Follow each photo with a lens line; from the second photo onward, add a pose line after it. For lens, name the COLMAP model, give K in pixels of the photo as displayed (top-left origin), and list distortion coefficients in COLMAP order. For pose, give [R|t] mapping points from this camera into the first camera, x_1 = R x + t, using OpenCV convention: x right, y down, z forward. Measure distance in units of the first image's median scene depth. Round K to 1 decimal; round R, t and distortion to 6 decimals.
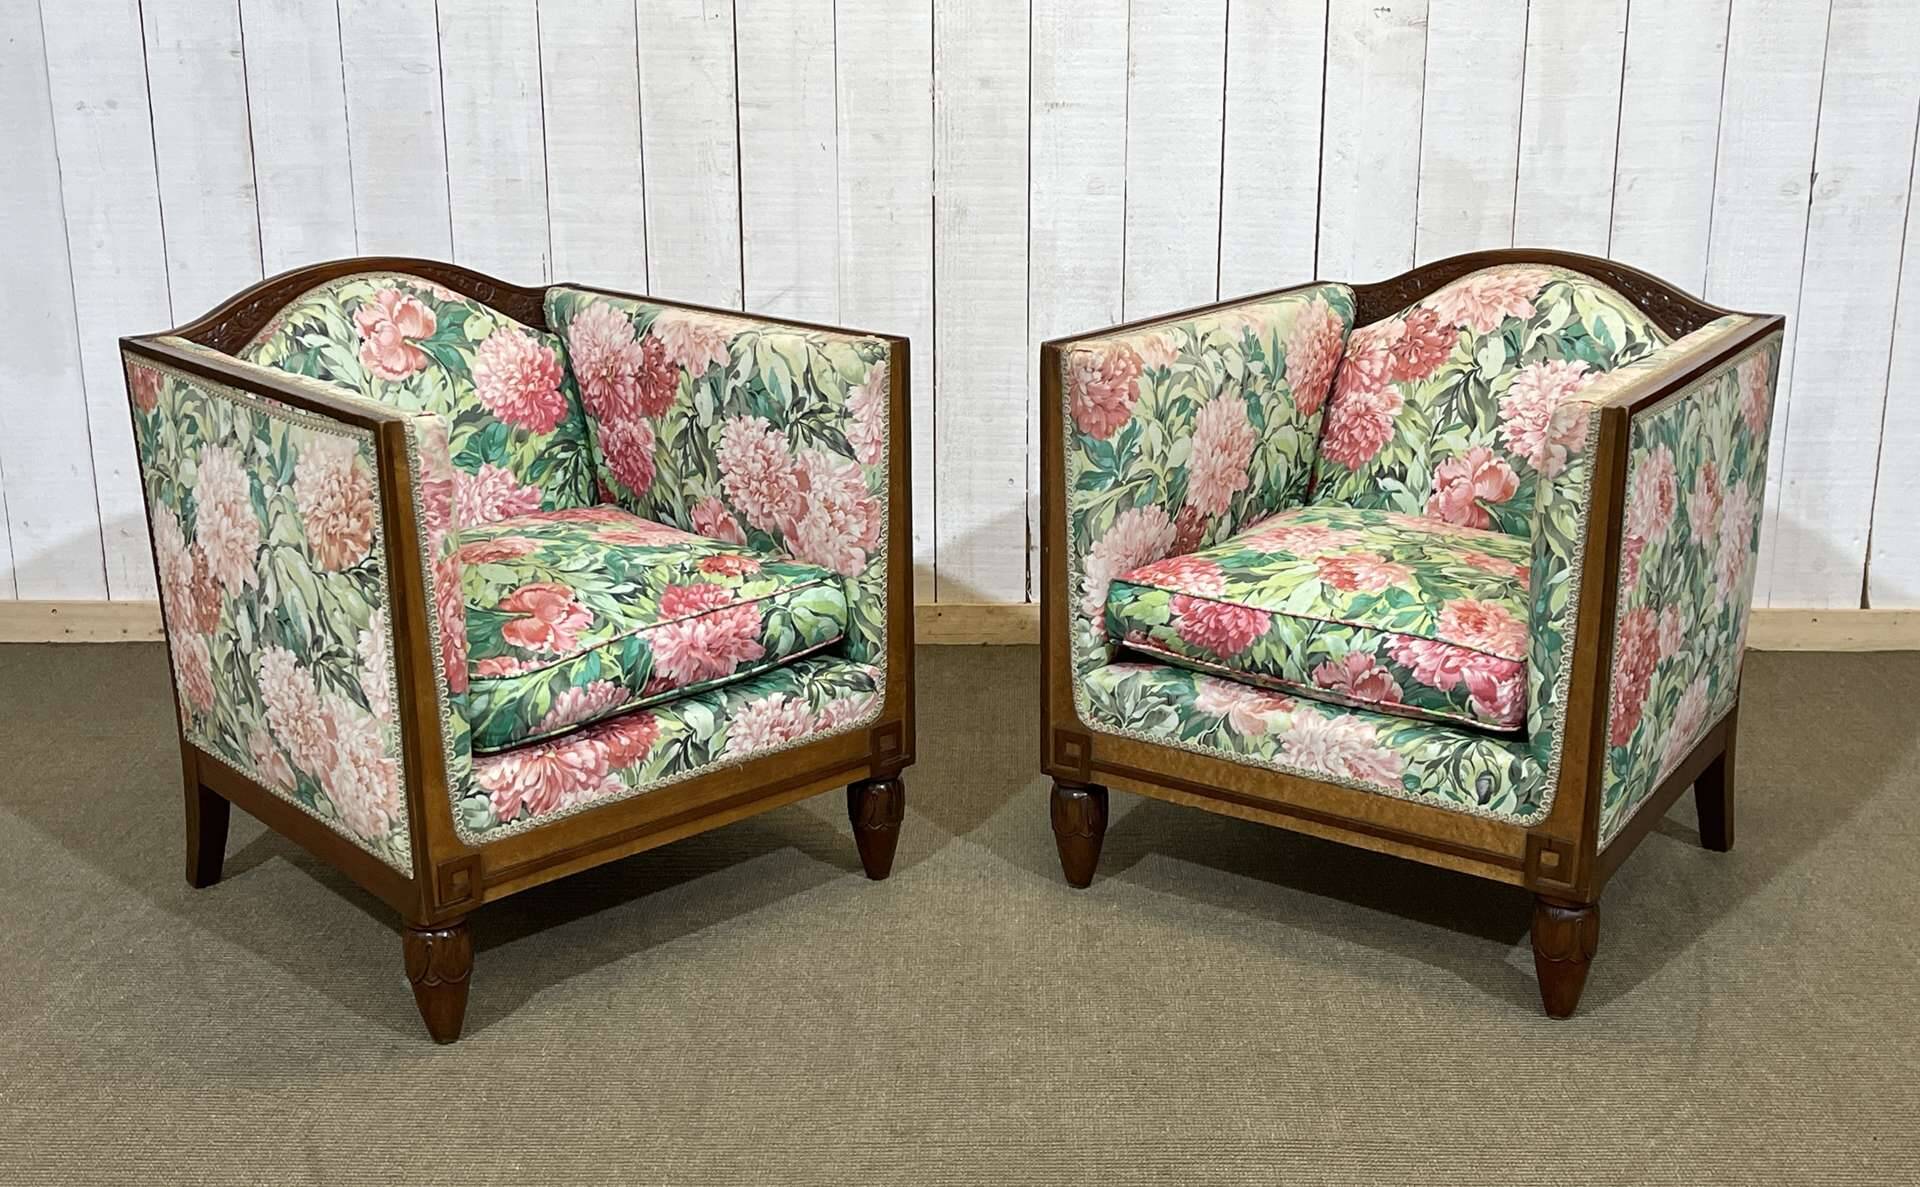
lens RADIAL K [[2251.4, 0, 957.4], [0, 2251.4, 581.1], [0, 0, 1]] dist [0.191791, -0.679873]
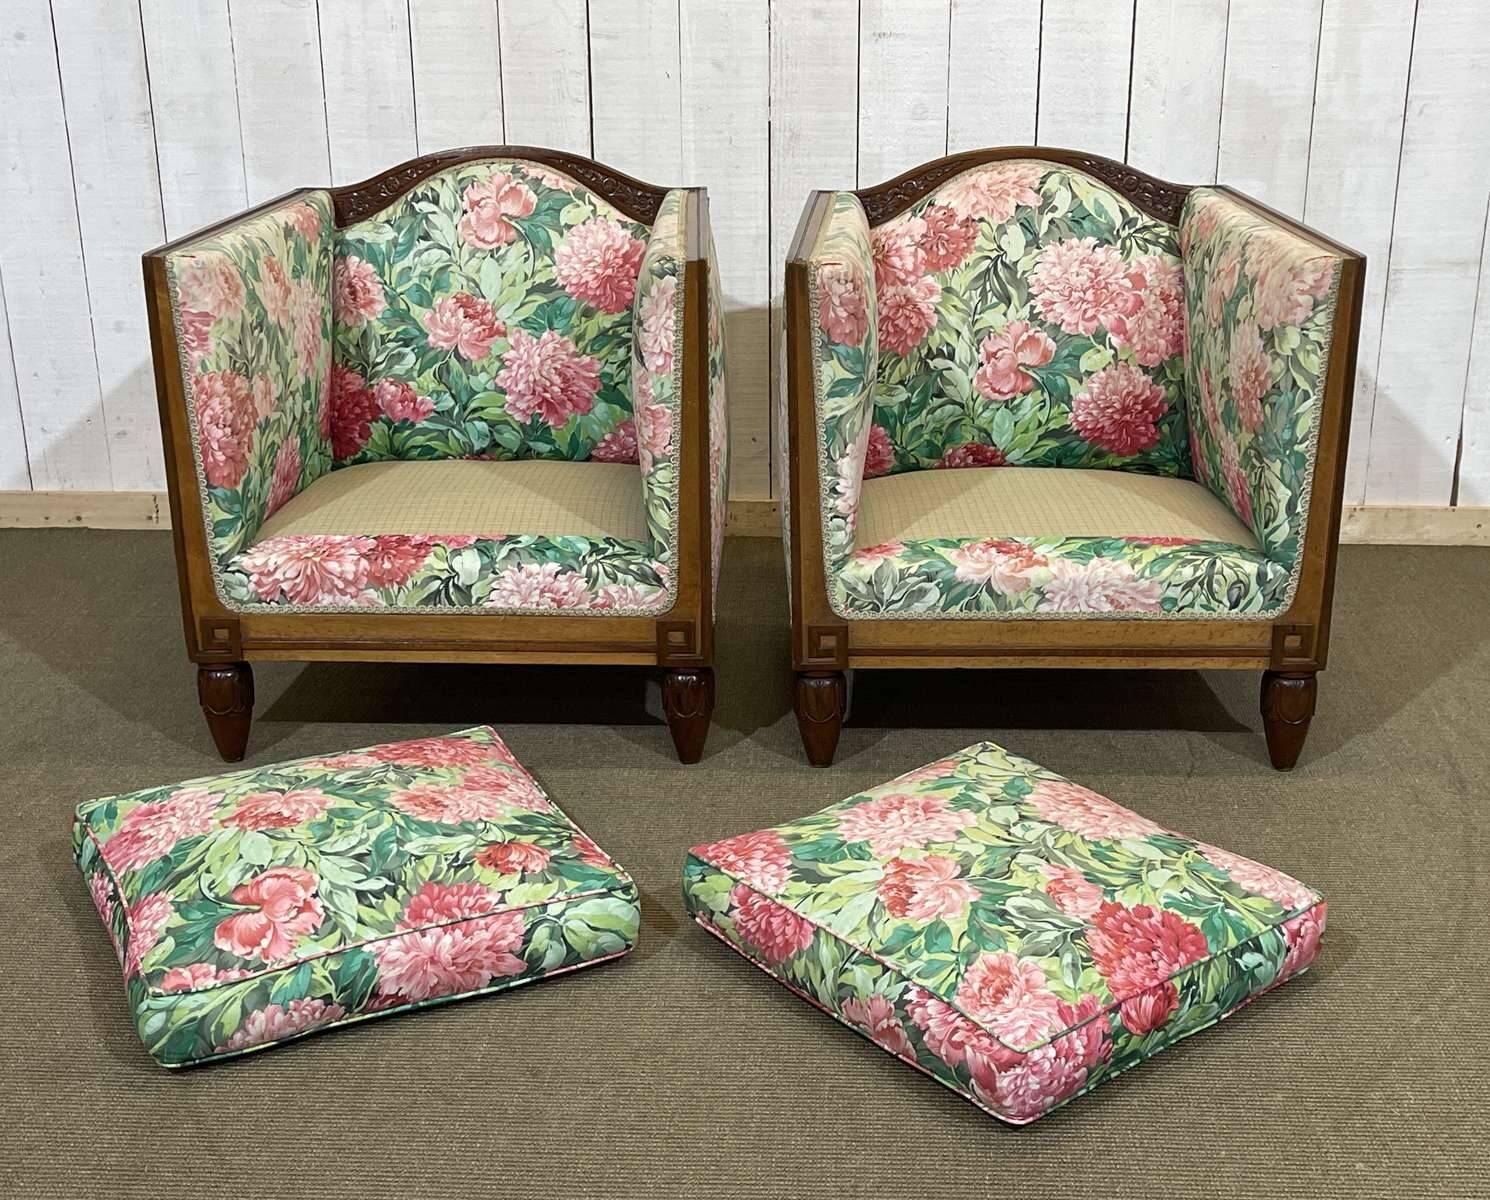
lens RADIAL K [[1933.3, 0, 760.9], [0, 1933.3, 599.7], [0, 0, 1]] dist [0.158210, -0.684309]
pose [[0.830062, -0.186452, 0.525579, -0.466541], [0.154409, 0.982447, 0.104666, -0.047013], [-0.535869, -0.005725, 0.844282, 0.251108]]
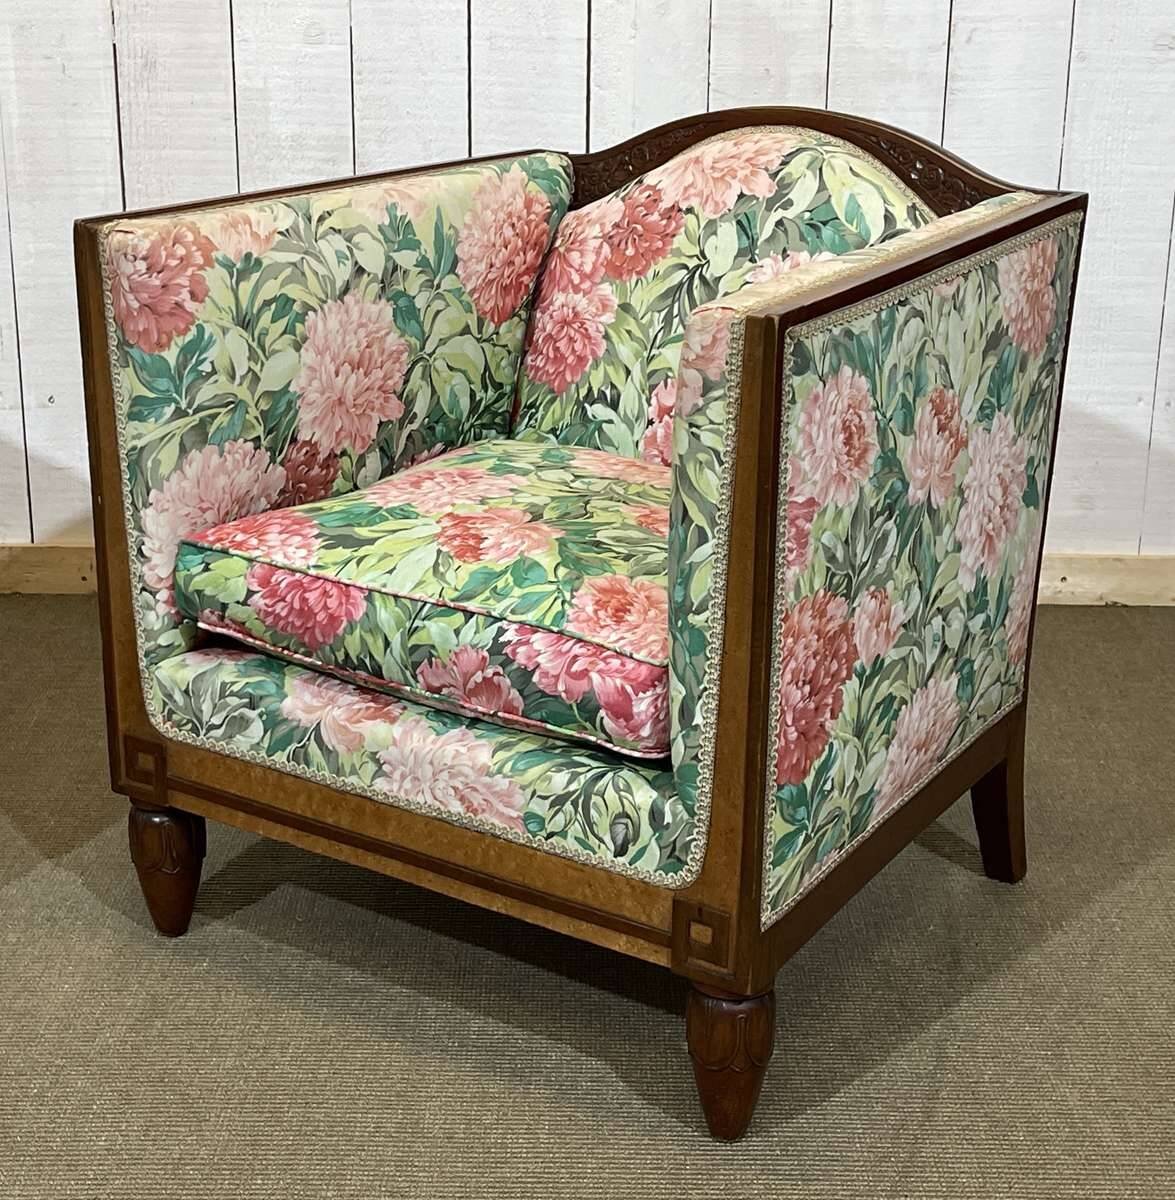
lens RADIAL K [[2191.4, 0, 520.6], [0, 2191.4, 596.1], [0, 0, 1]] dist [0.213437, -0.935045]
pose [[0.999990, 0.004428, 0.000737, 0.182138], [-0.004462, 0.998527, 0.054067, -0.022557], [-0.000496, -0.054070, 0.998537, 0.268529]]
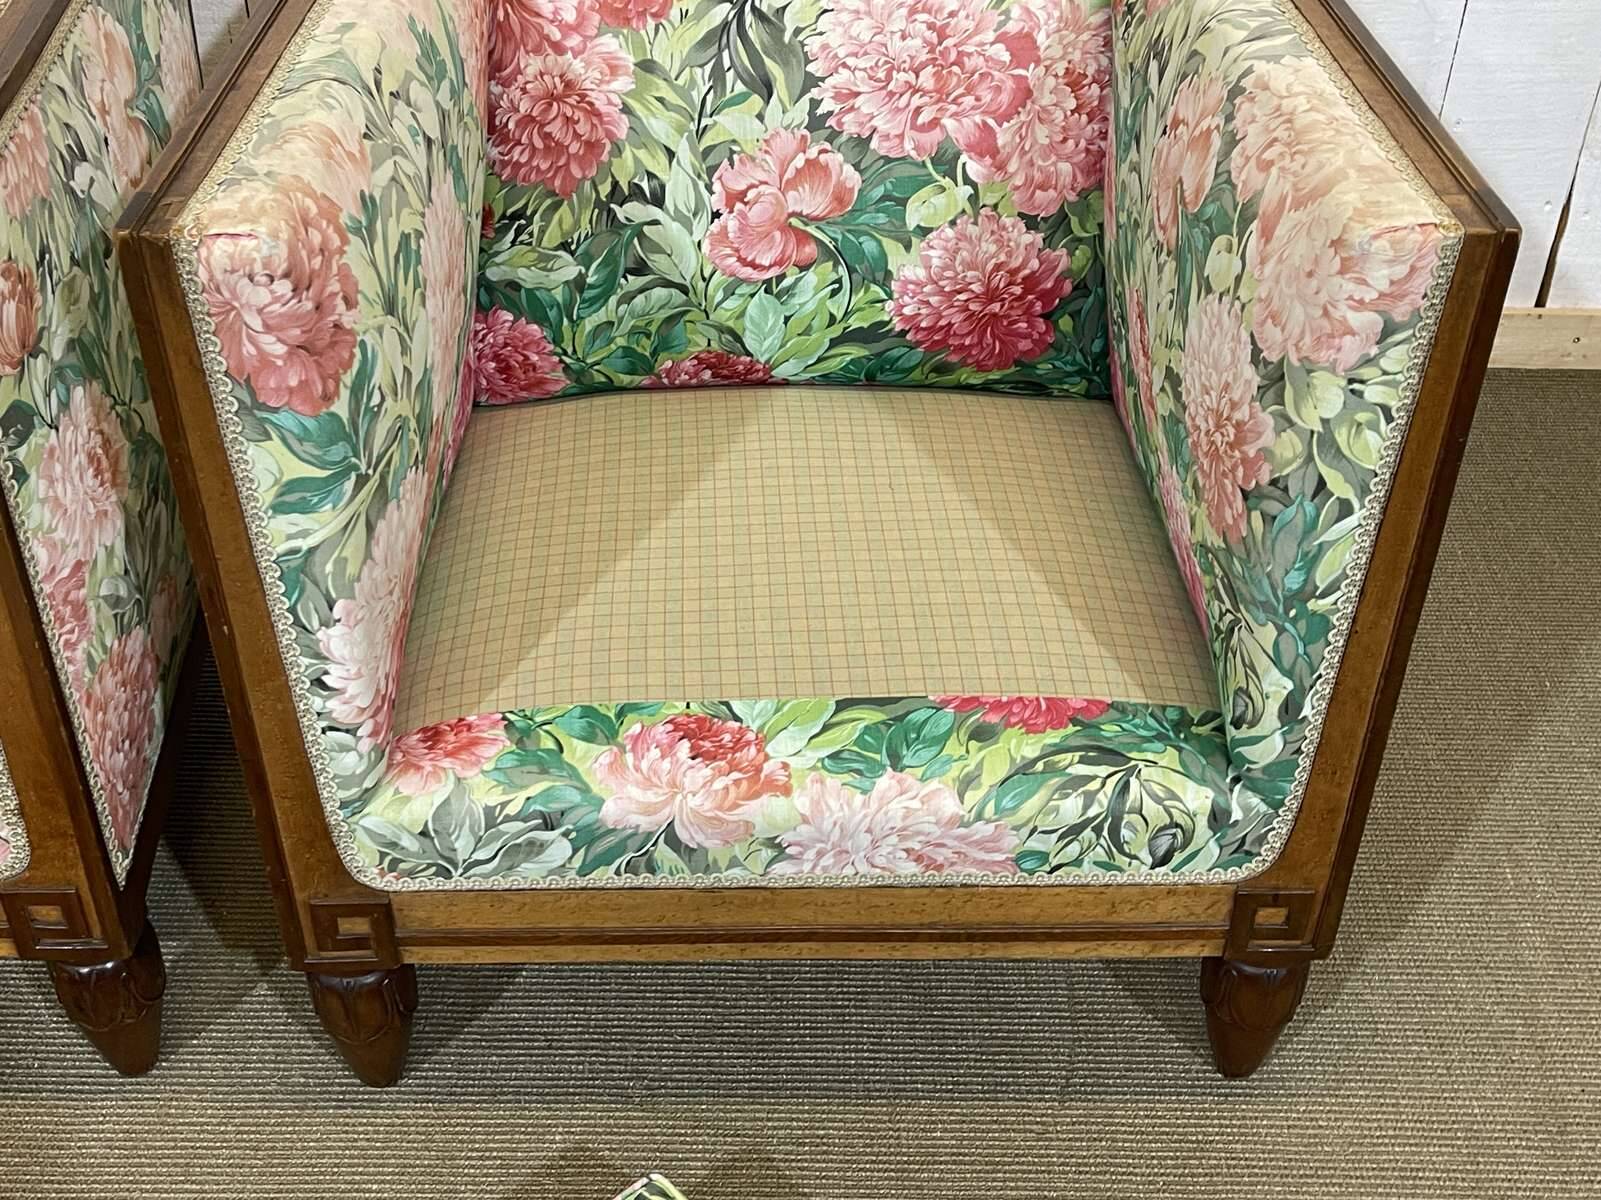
lens RADIAL K [[1947.1, 0, 797.9], [0, 1947.1, 616.7], [0, 0, 1]] dist [0.165166, -0.668460]
pose [[0.805242, -0.356283, 0.473970, -0.059081], [0.147882, 0.894760, 0.421350, -0.174714], [-0.574209, -0.269197, 0.773186, 0.620957]]
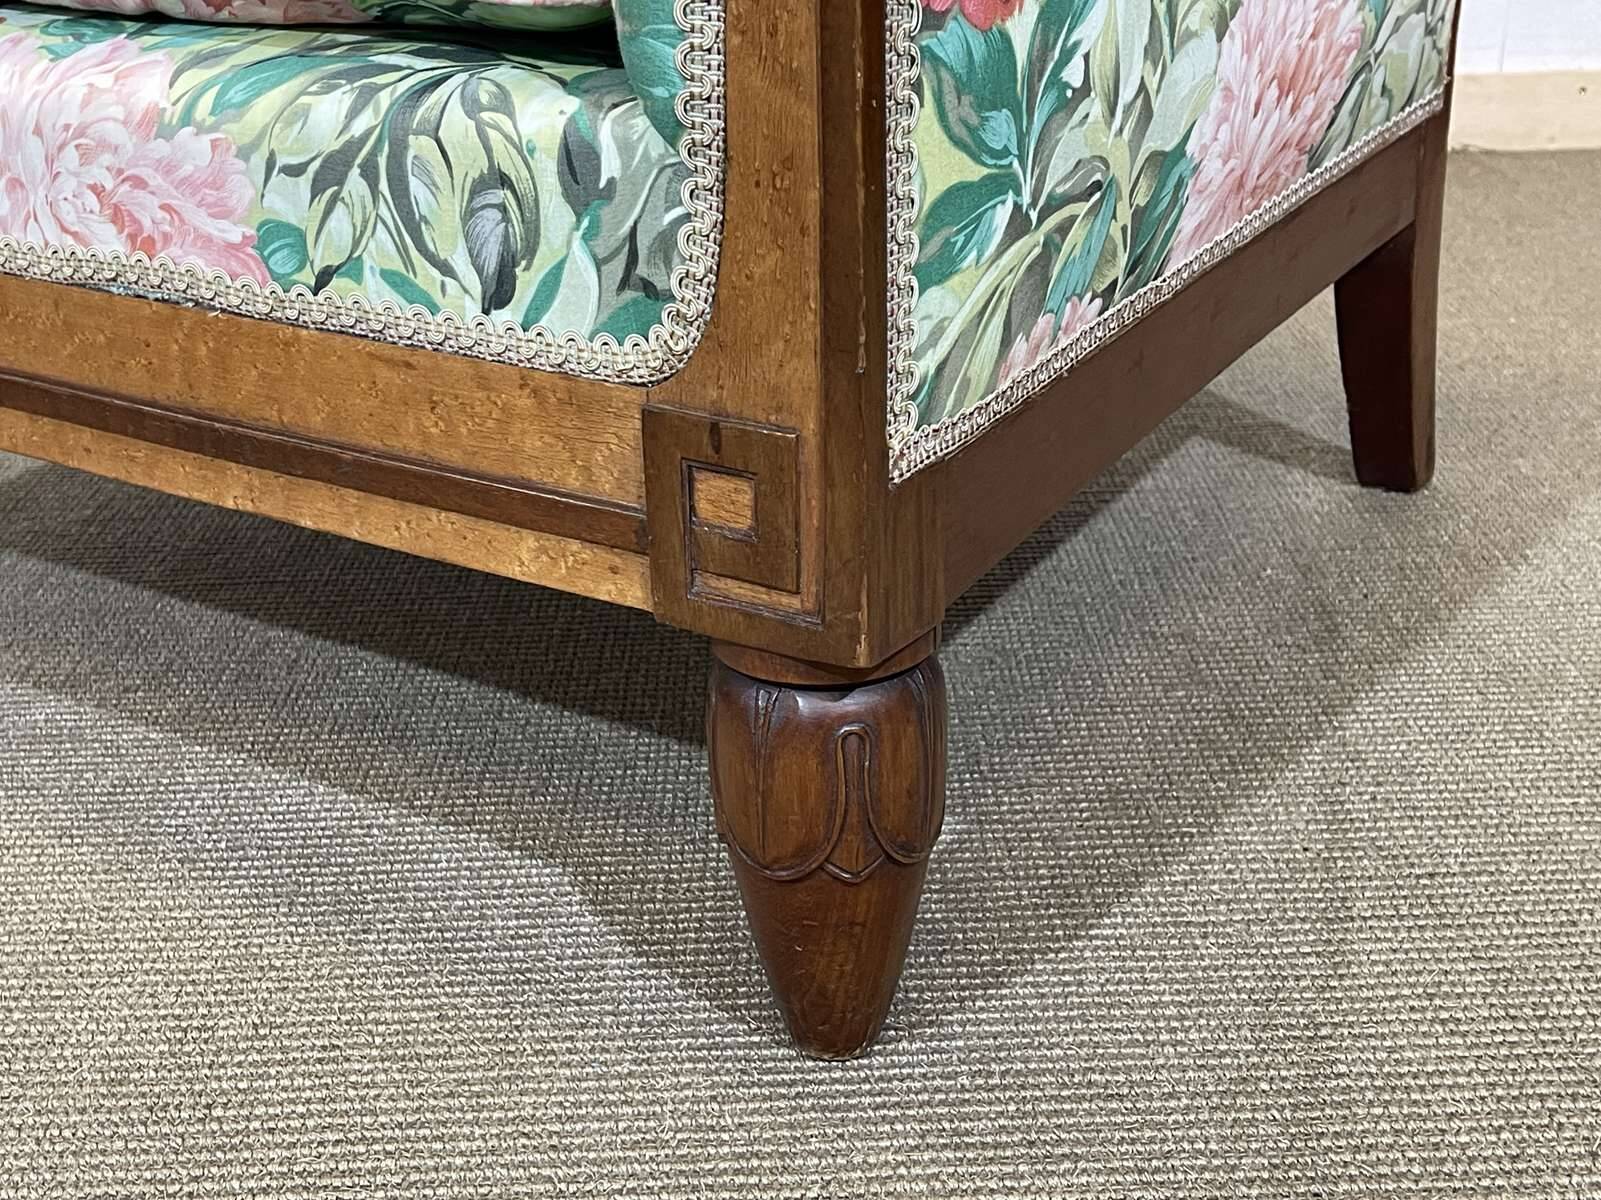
lens RADIAL K [[2023.9, 0, 800.5], [0, 2023.9, 600.0], [0, 0, 1]] dist [0.124264, -0.354911]
pose [[0.999017, -0.037273, 0.024006, 0.238343], [0.033669, 0.990115, 0.136155, 0.092611], [-0.028843, -0.135213, 0.990397, 0.700115]]
